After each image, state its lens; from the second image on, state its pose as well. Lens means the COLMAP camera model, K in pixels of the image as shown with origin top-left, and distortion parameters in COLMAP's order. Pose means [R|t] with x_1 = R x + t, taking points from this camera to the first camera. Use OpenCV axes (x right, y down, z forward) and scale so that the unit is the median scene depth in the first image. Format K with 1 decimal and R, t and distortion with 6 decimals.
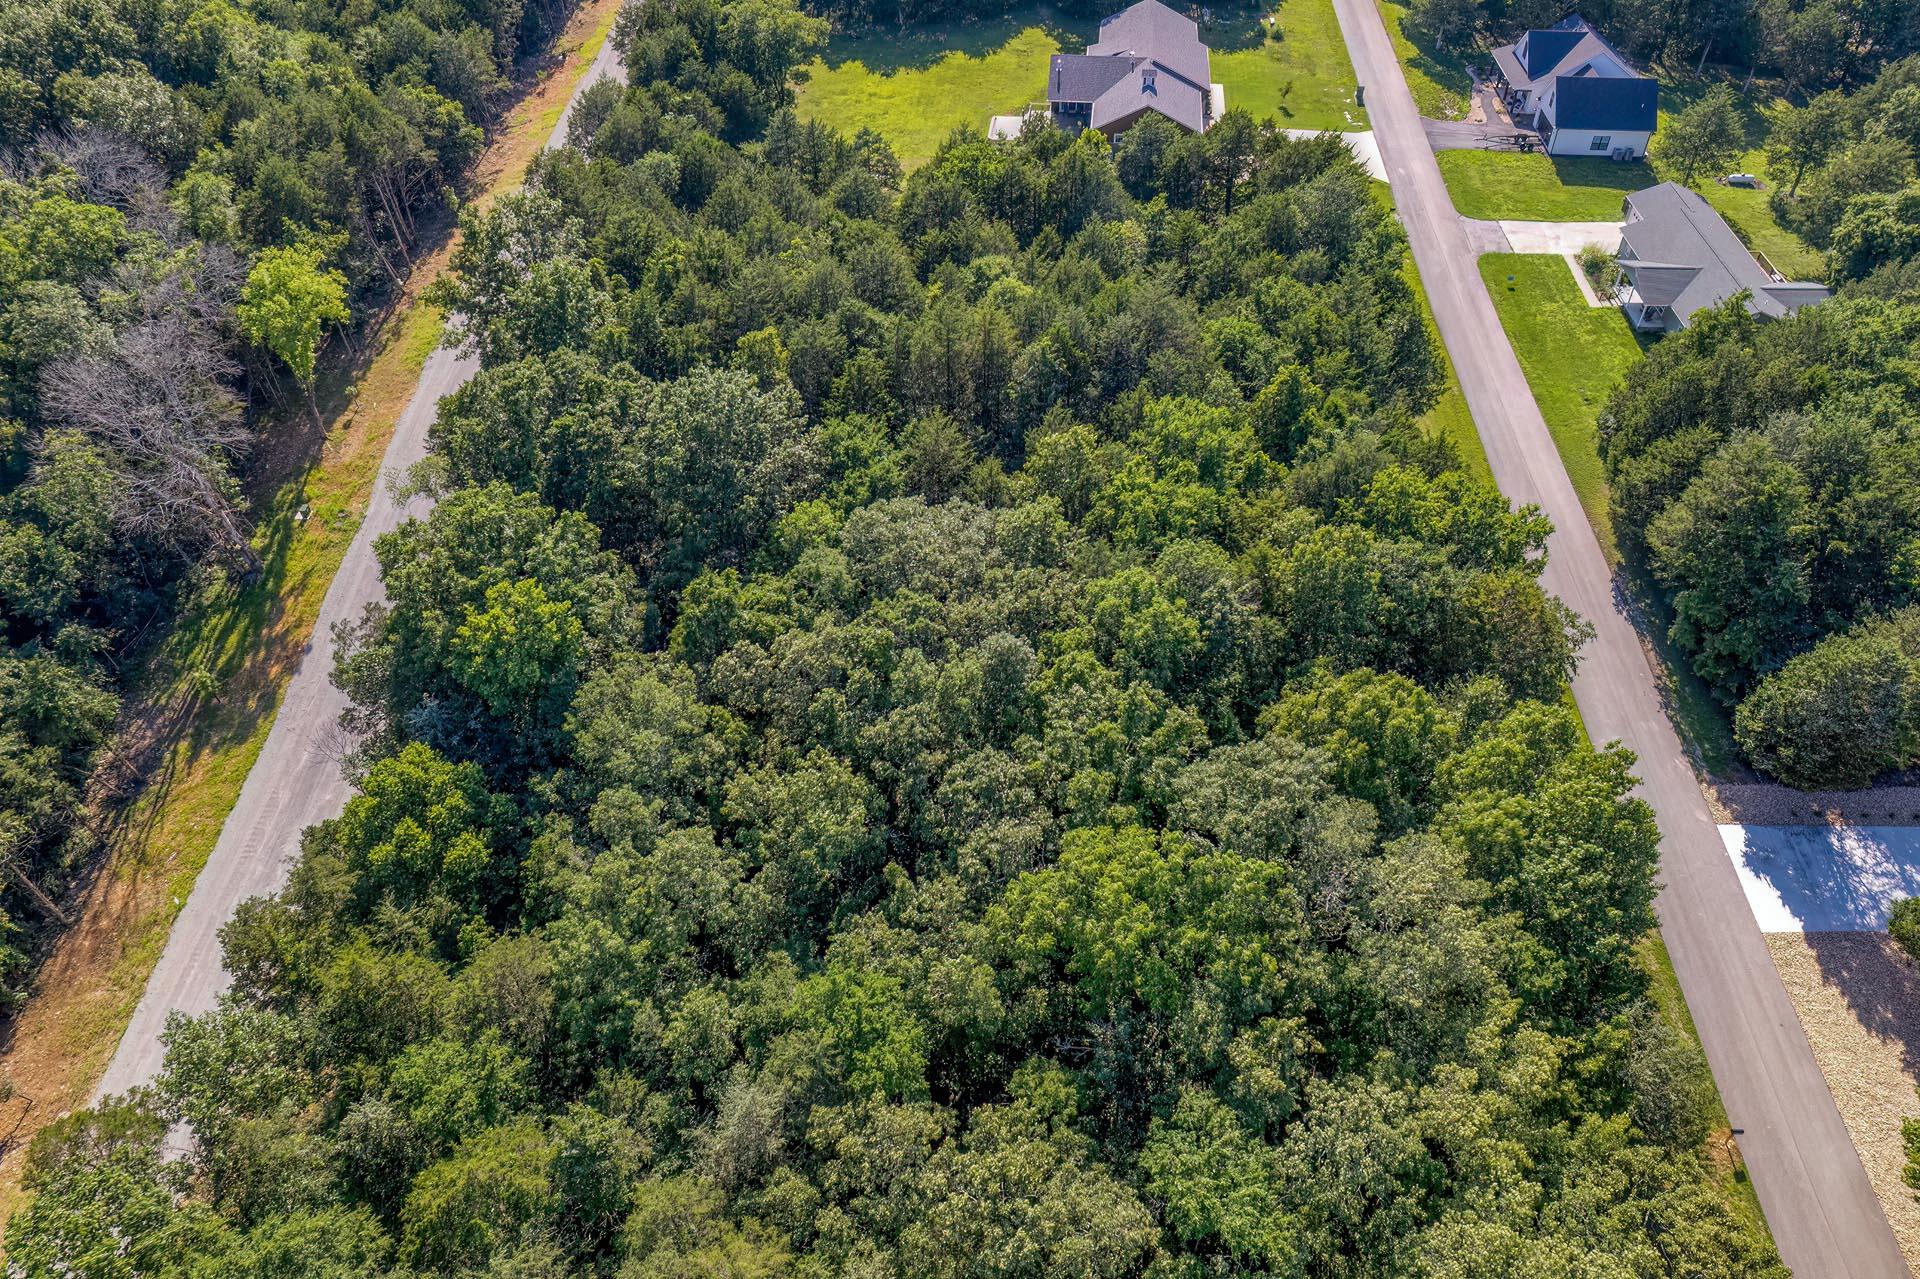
lens RADIAL K [[1241.8, 0, 1031.4], [0, 1241.8, 558.4], [0, 0, 1]] dist [-0.082588, 0.069817]
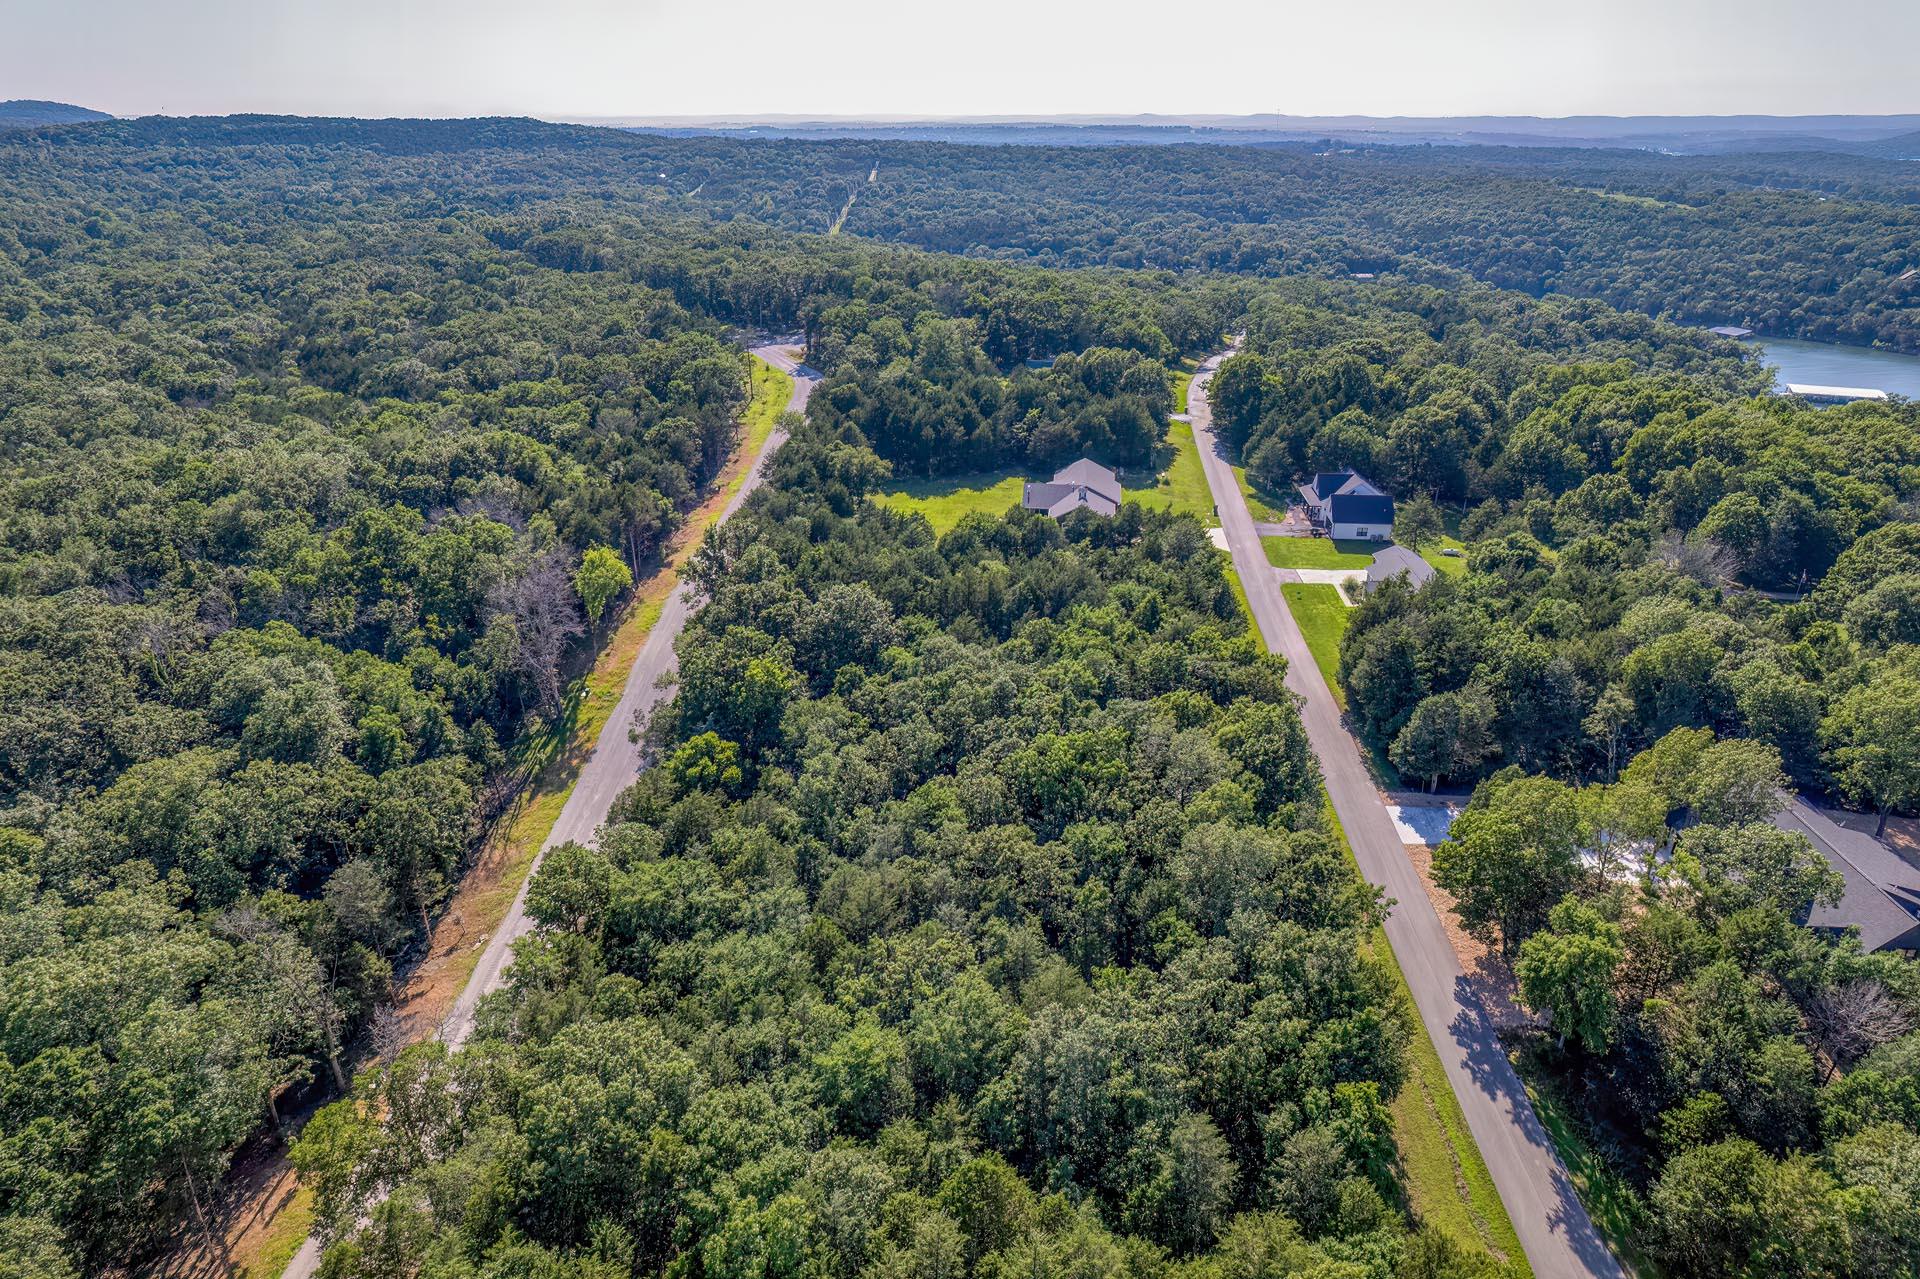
lens RADIAL K [[1262.8, 0, 972.8], [0, 1262.8, 640.0], [0, 0, 1]] dist [-0.094040, 0.096585]
pose [[0.999671, 0.010621, -0.023368, -0.013453], [-0.018325, 0.932780, -0.359980, 0.484113], [0.017974, 0.360289, 0.932668, -0.617796]]
